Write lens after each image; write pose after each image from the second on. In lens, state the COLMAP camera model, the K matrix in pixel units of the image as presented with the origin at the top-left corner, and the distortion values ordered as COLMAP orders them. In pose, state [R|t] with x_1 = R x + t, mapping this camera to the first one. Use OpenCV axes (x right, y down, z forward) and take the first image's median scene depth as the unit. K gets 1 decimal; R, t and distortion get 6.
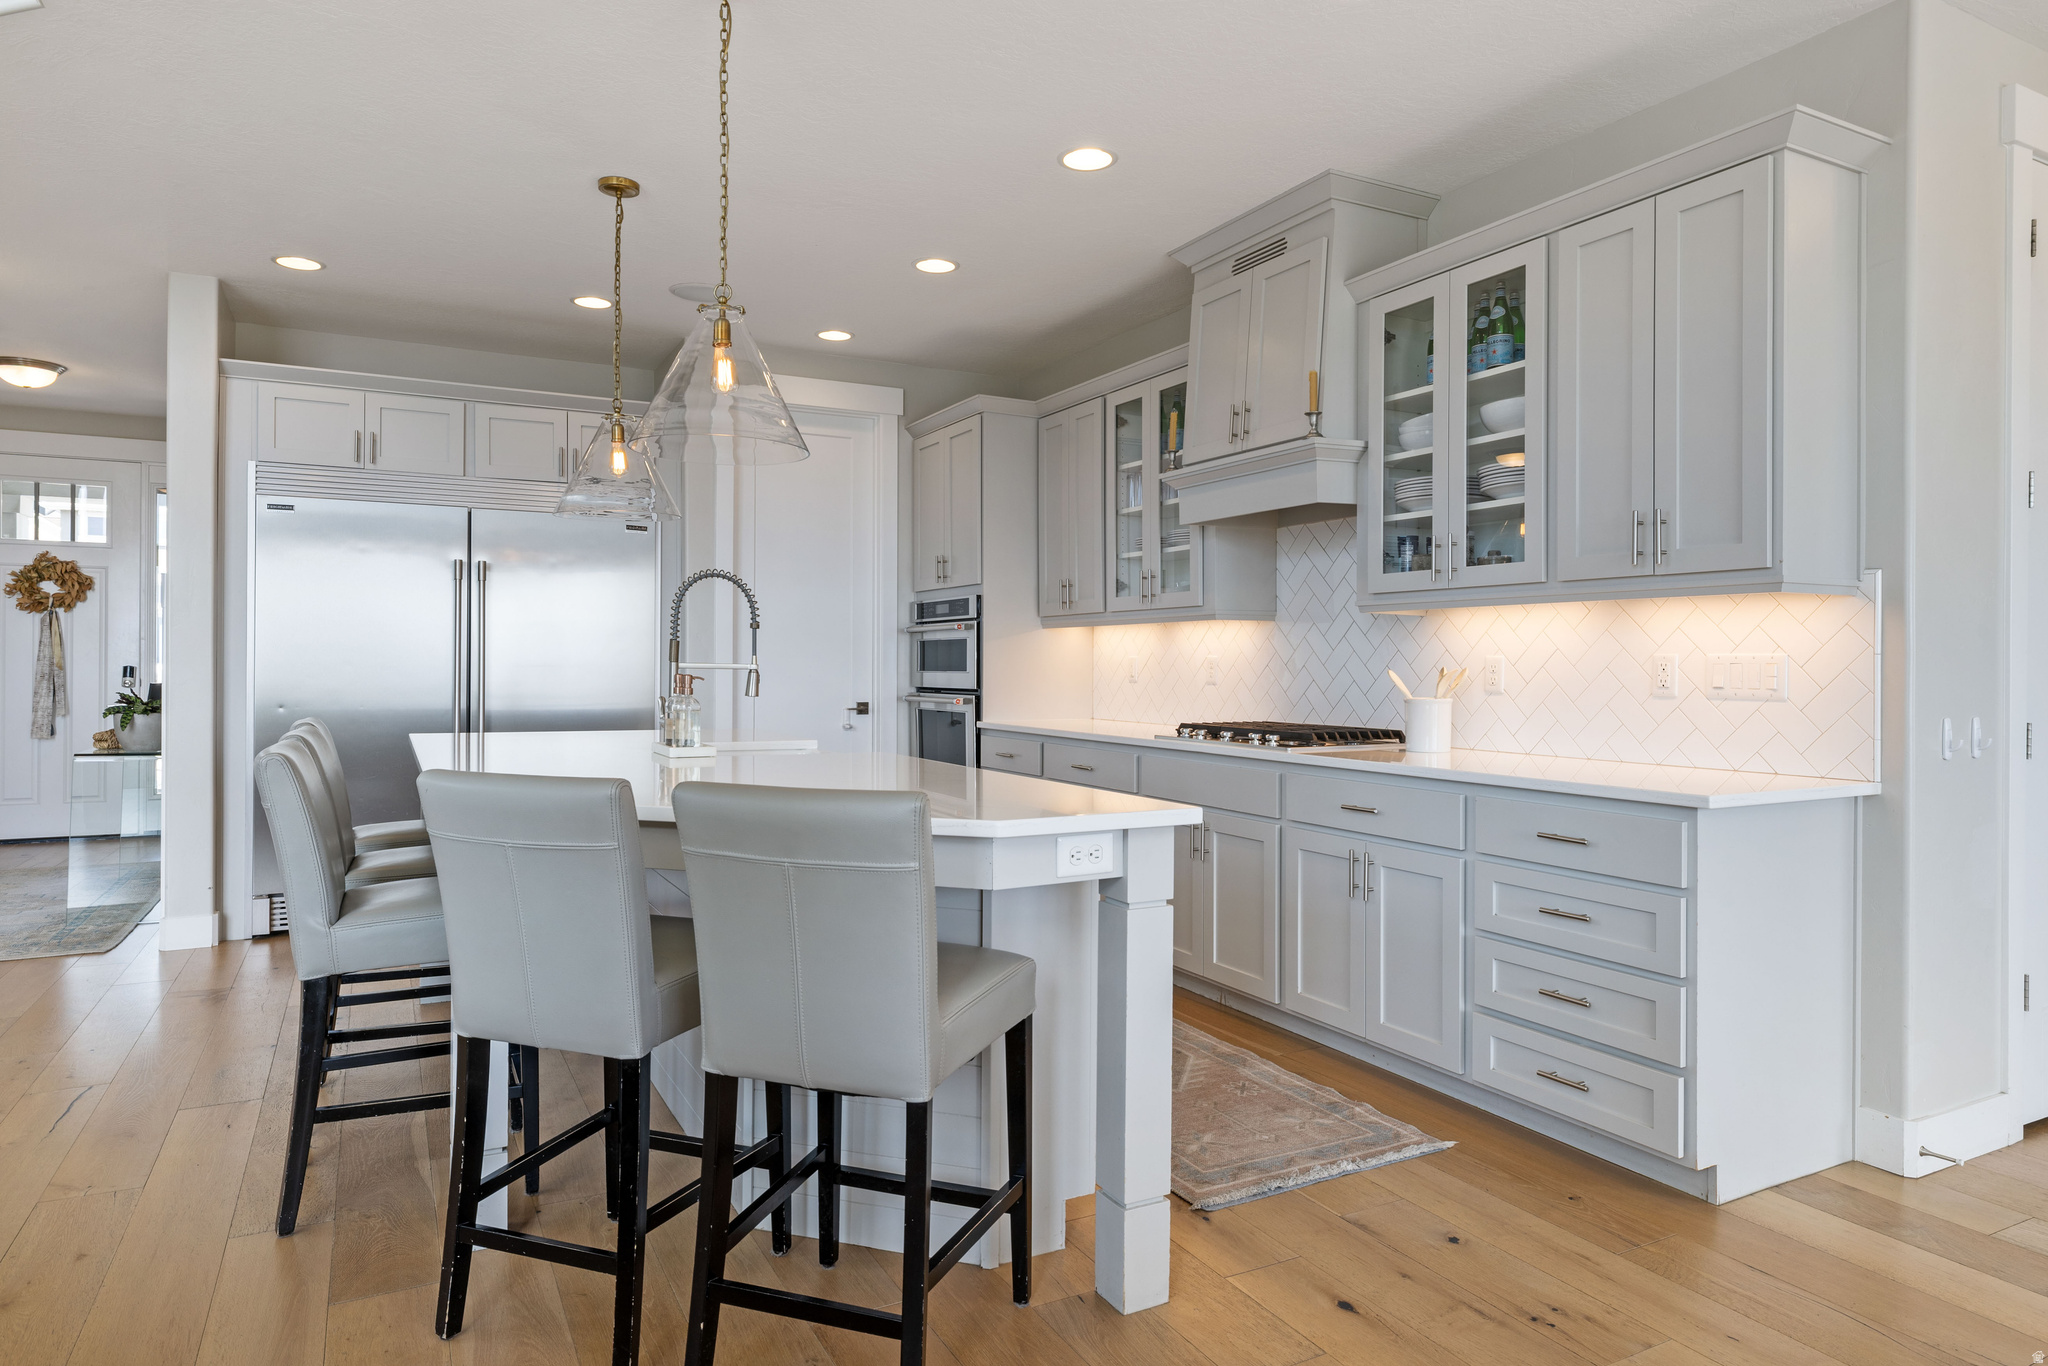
lens RADIAL K [[1234.4, 0, 1027.9], [0, 1234.4, 669.5], [0, 0, 1]] dist [0.001044, 0.000869]
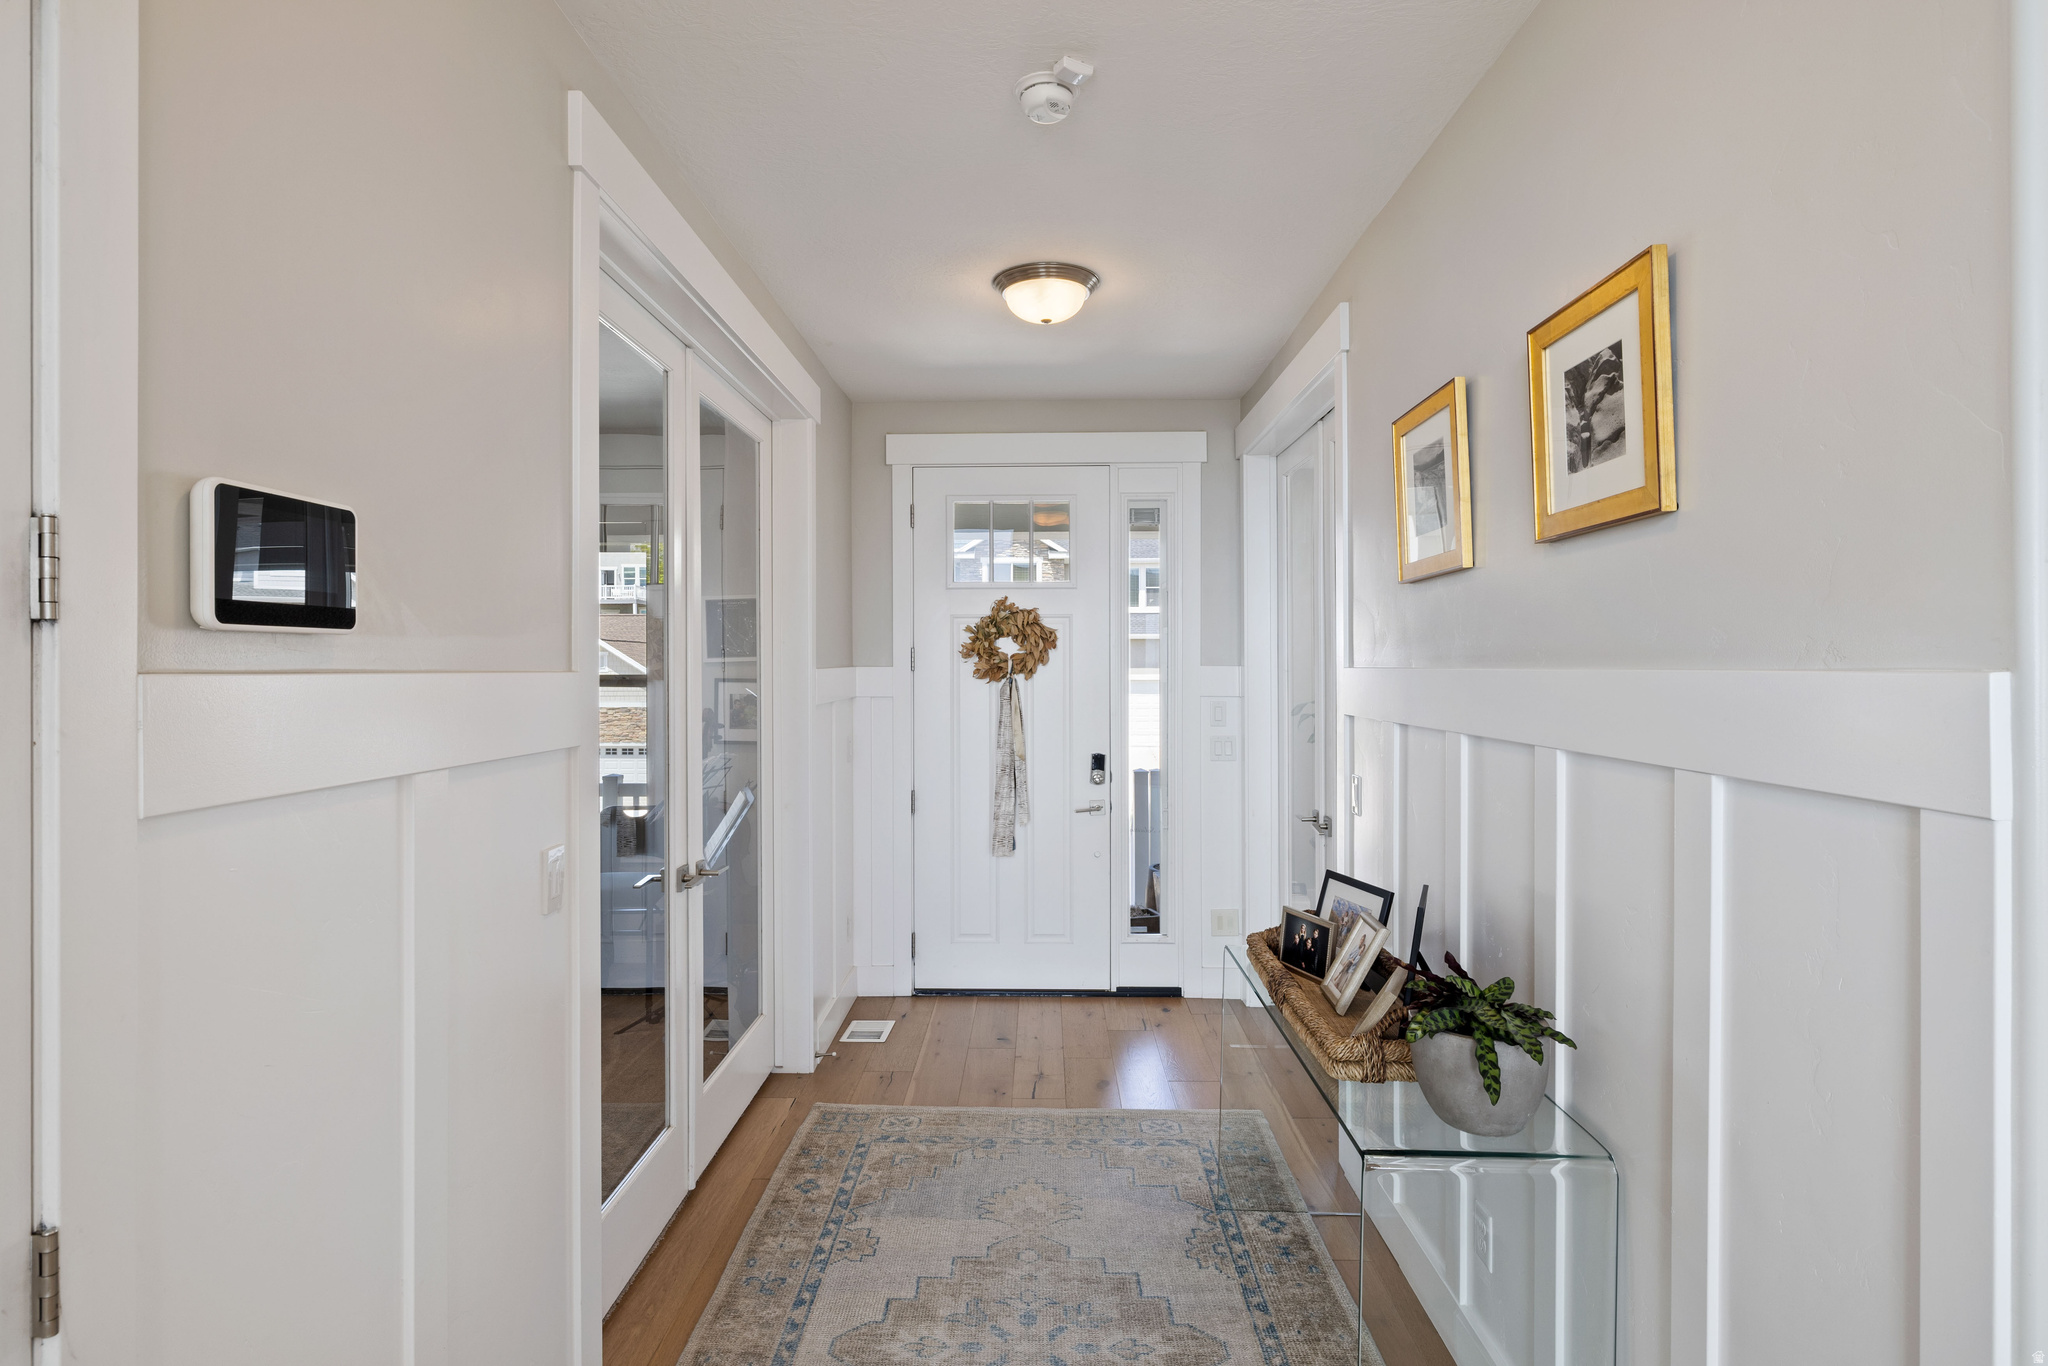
lens RADIAL K [[1031.9, 0, 1021.6], [0, 1031.9, 672.4], [0, 0, 1]] dist [-0.003697, -0.000188]
pose [[0.871114, -0.007241, -0.491028, -0.486487], [0.005035, 0.999970, -0.005814, -0.047420], [0.491056, 0.002592, 0.871124, 0.474334]]
